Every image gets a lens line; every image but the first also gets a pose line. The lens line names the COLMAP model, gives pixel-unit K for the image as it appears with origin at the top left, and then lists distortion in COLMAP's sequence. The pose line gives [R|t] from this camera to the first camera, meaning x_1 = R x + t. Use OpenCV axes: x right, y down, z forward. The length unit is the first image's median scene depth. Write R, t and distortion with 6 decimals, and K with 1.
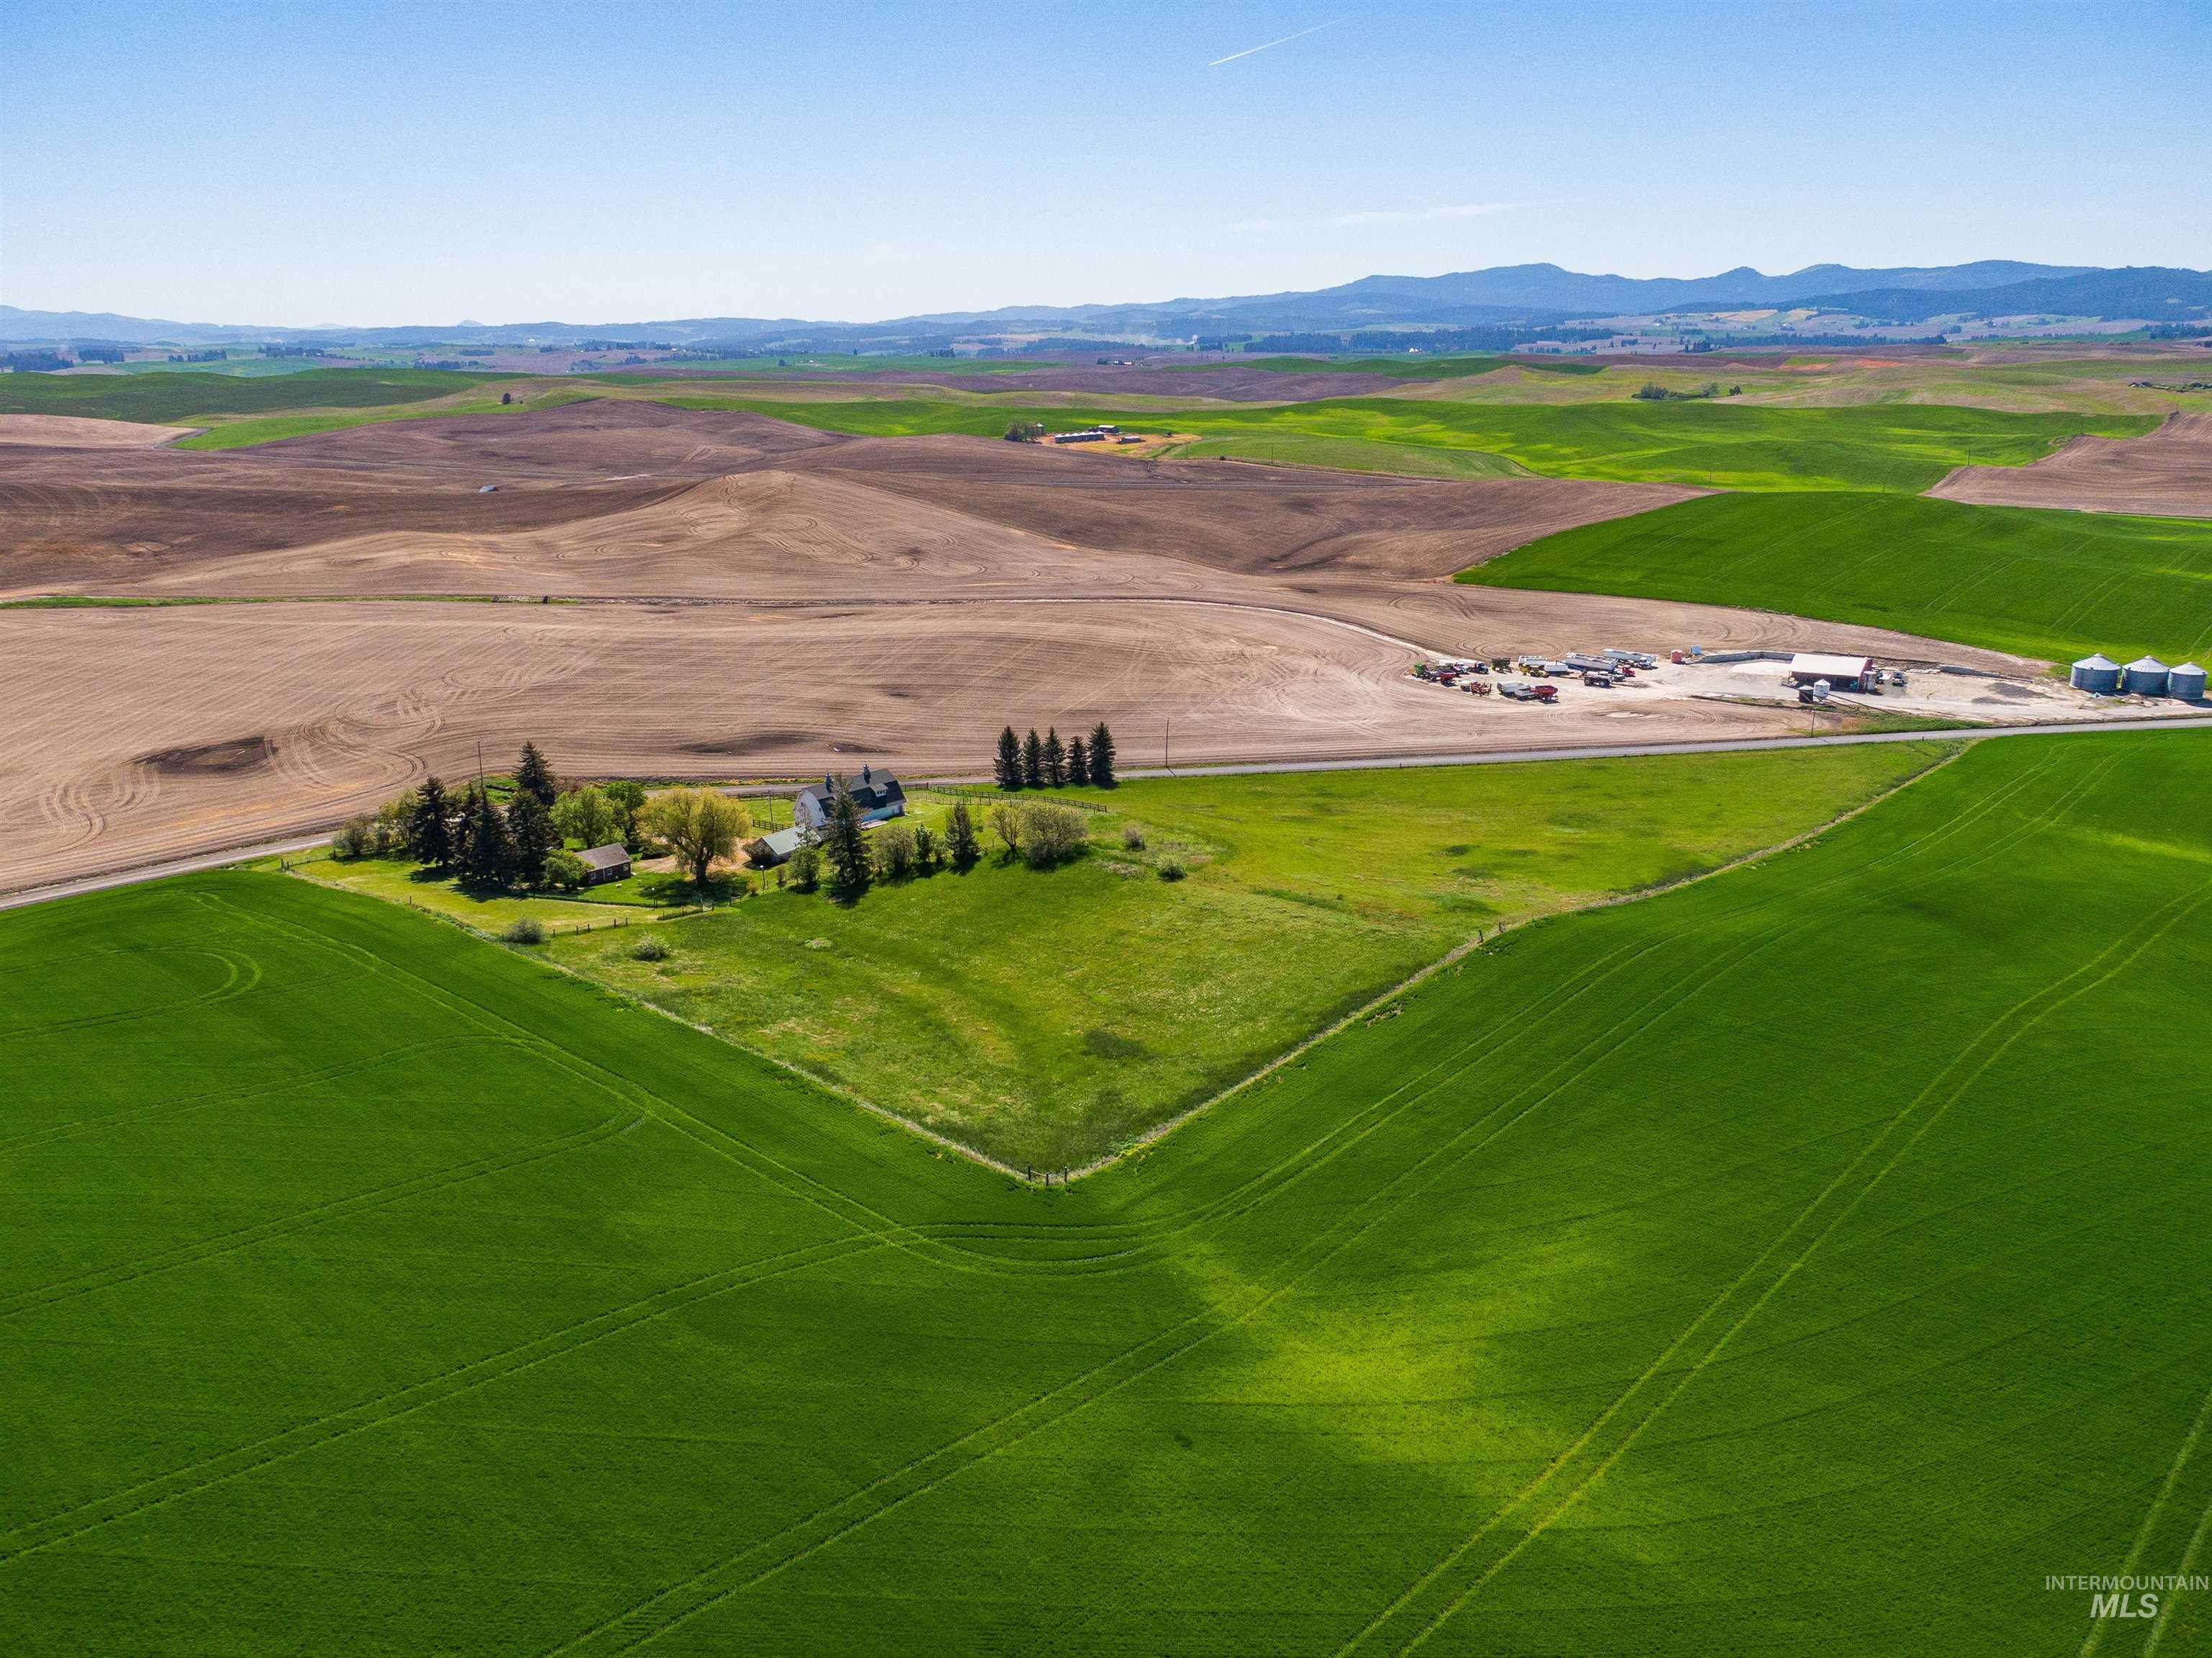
lens RADIAL K [[1655.5, 0, 1106.0], [0, 1655.5, 829.0], [0, 0, 1]] dist [0.003346, 0.000578]
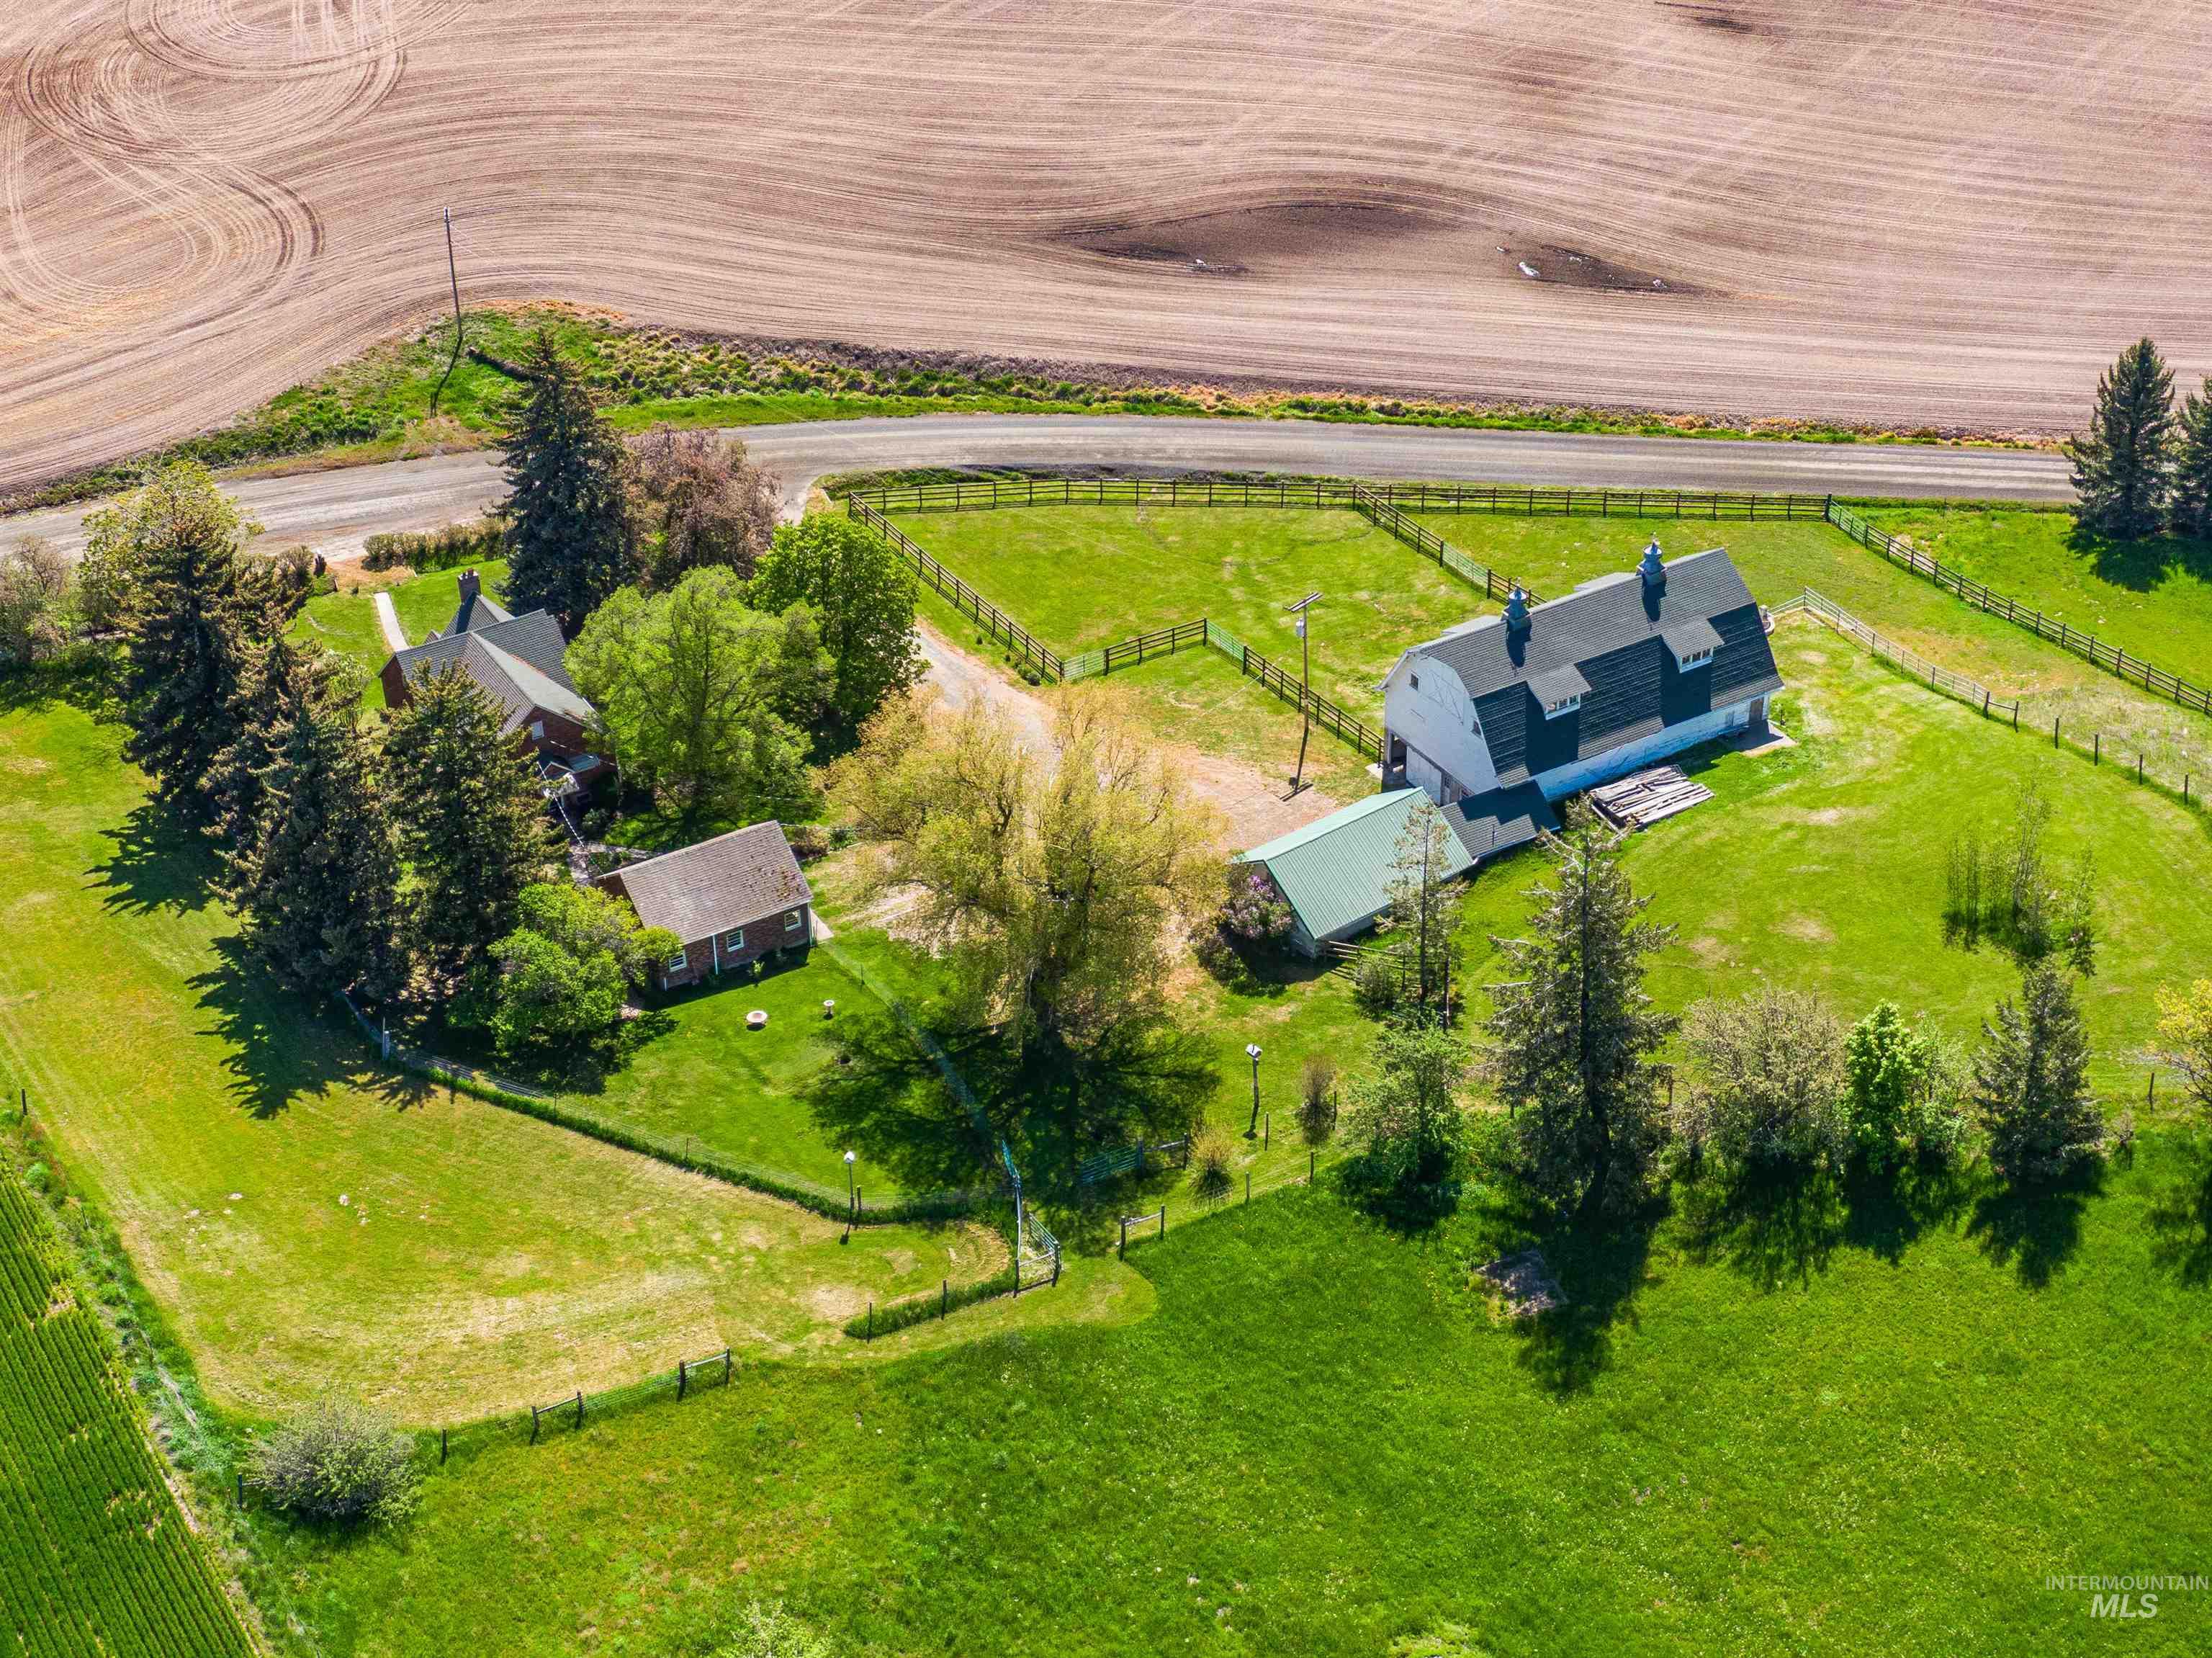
lens RADIAL K [[3104.4, 0, 1106.0], [0, 3104.4, 829.0], [0, 0, 1]] dist [0.033801, -0.016278]
pose [[0.963244, 0.142256, -0.227867, -0.107617], [-0.068104, 0.949879, 0.305109, -0.147262], [0.259850, -0.278376, 0.924654, 0.477945]]
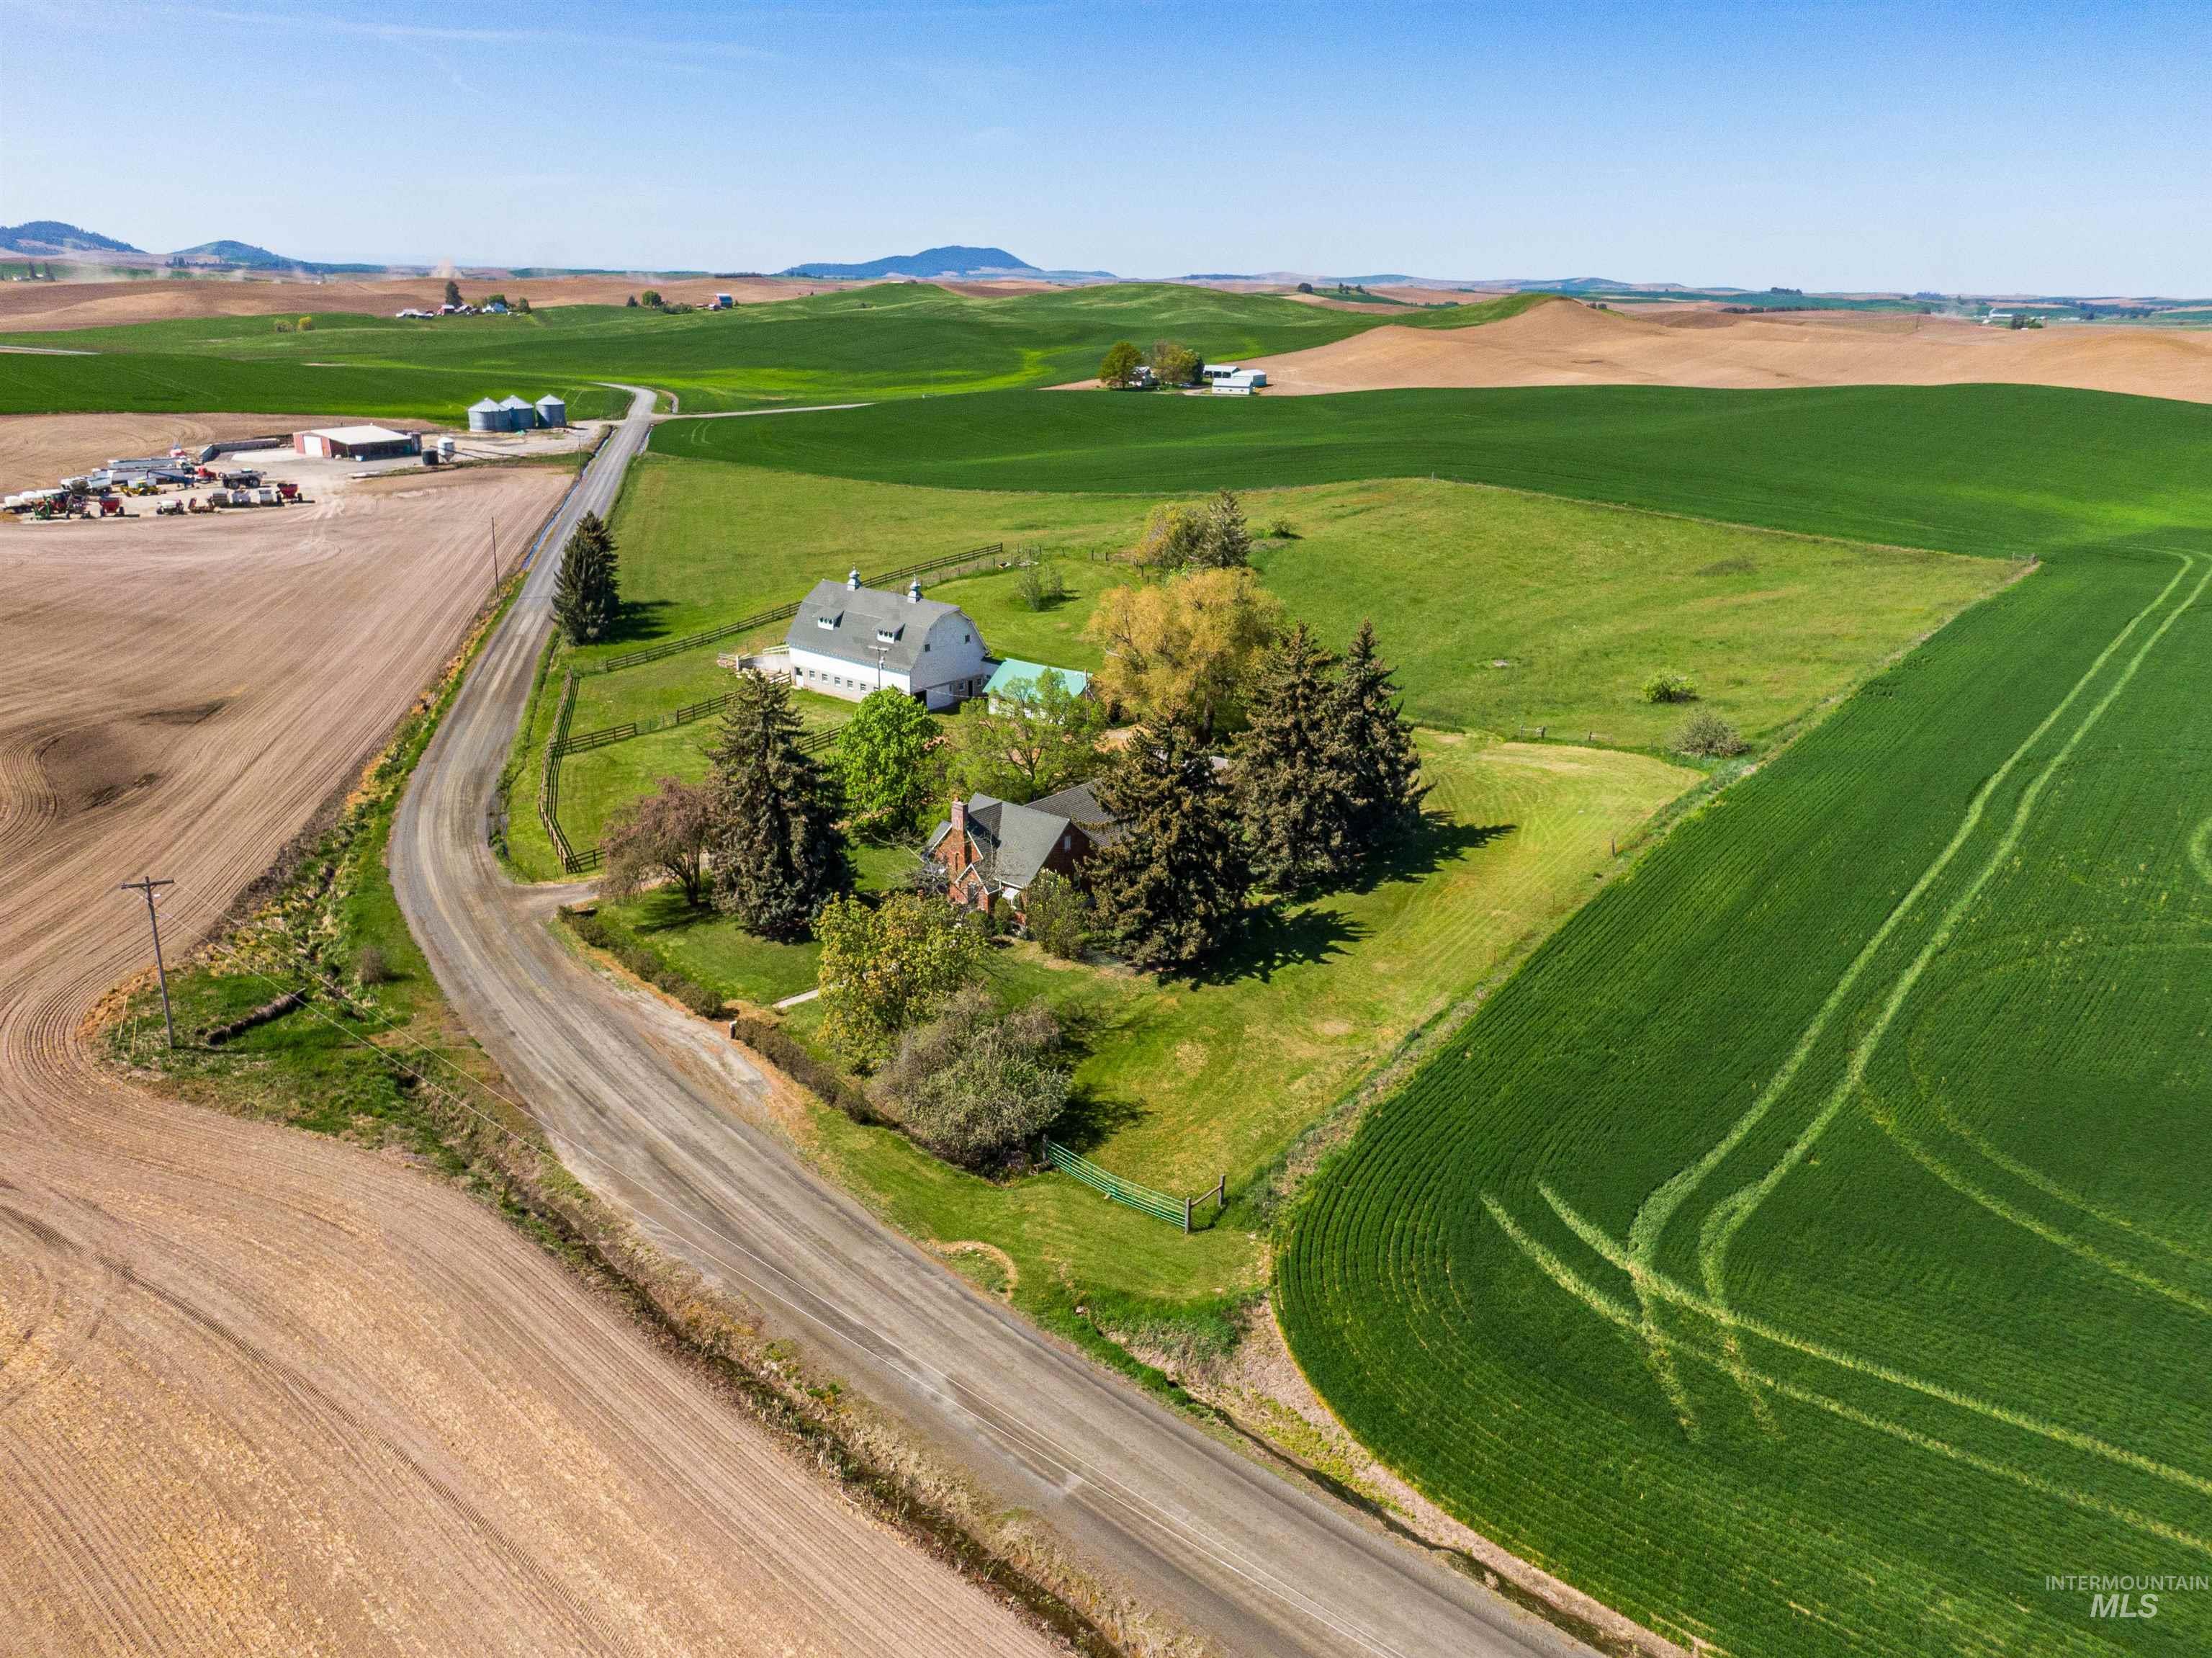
lens RADIAL K [[1577.3, 0, 1106.0], [0, 1577.3, 829.0], [0, 0, 1]] dist [0.033337, -0.041613]
pose [[-0.071910, -0.326595, 0.942425, -0.666838], [0.270630, 0.903036, 0.333595, -0.111670], [-0.959994, 0.279037, 0.023449, 0.934836]]
